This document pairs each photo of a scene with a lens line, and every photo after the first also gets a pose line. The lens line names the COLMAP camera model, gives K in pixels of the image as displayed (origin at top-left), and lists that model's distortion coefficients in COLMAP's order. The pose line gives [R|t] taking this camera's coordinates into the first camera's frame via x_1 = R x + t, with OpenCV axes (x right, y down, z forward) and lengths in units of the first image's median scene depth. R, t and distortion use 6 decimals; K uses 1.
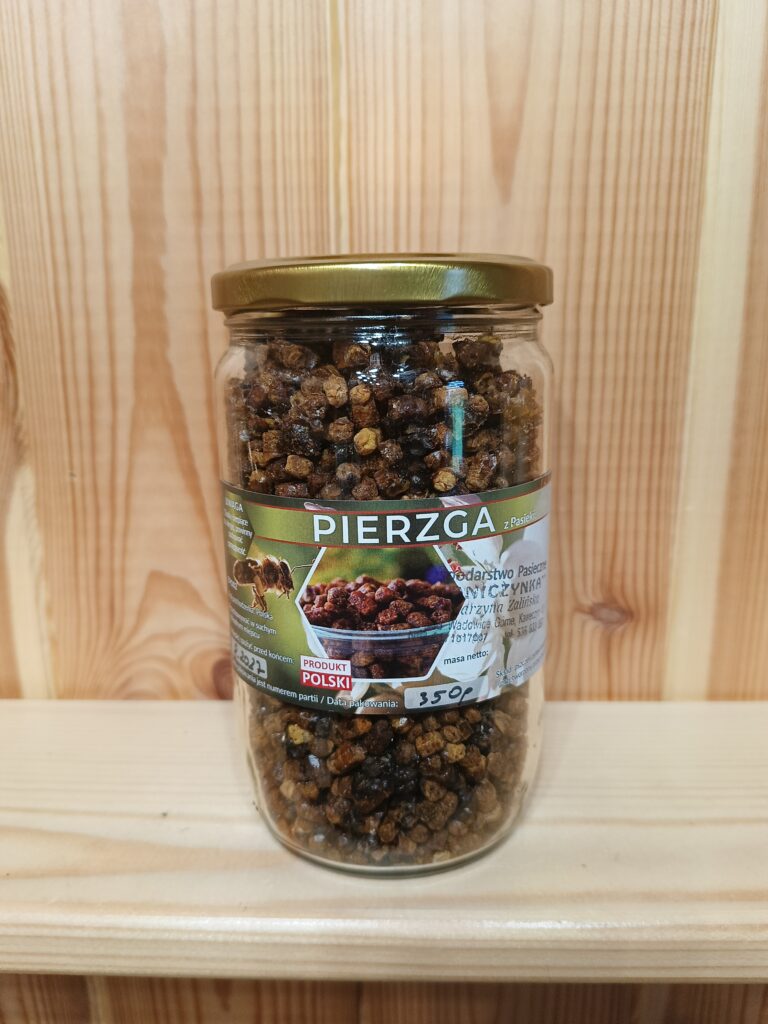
lens RADIAL K [[816.2, 0, 383.2], [0, 816.2, 515.5], [0, 0, 1]] dist [-0.028794, -0.004536]
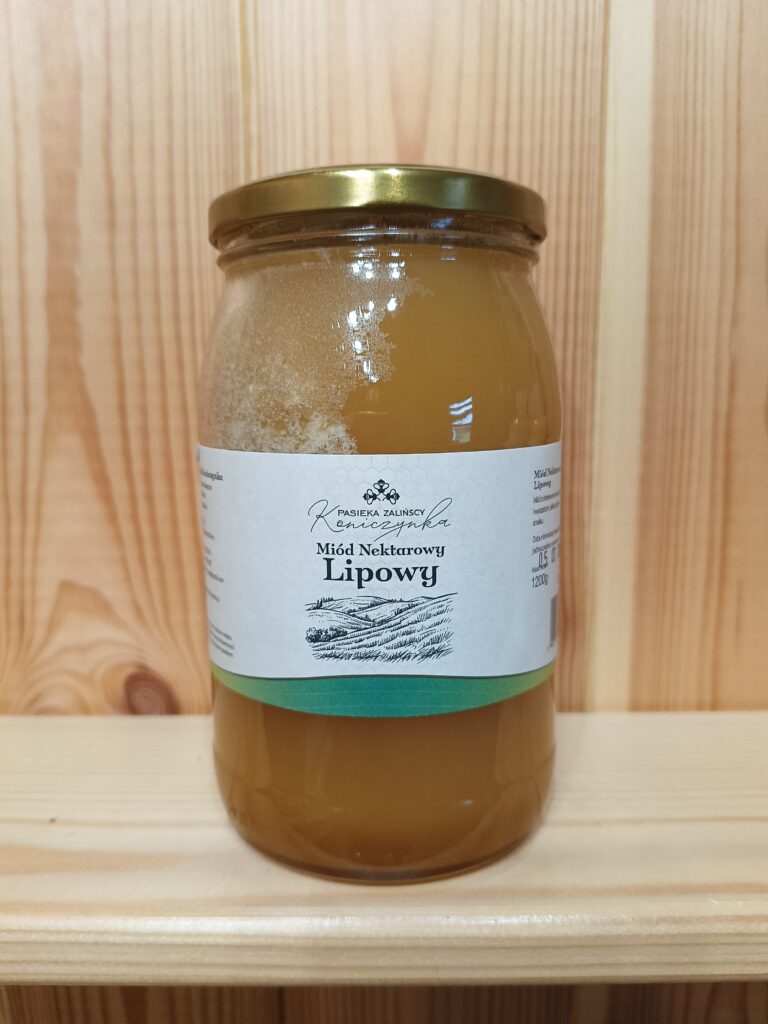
lens RADIAL K [[813.6, 0, 382.7], [0, 813.6, 512.3], [0, 0, 1]] dist [-0.046338, 0.018486]
pose [[0.999589, -0.000505, 0.028651, 0.084588], [0.002898, 0.996499, -0.083555, 0.078162], [-0.028508, 0.083604, 0.996091, 0.012191]]
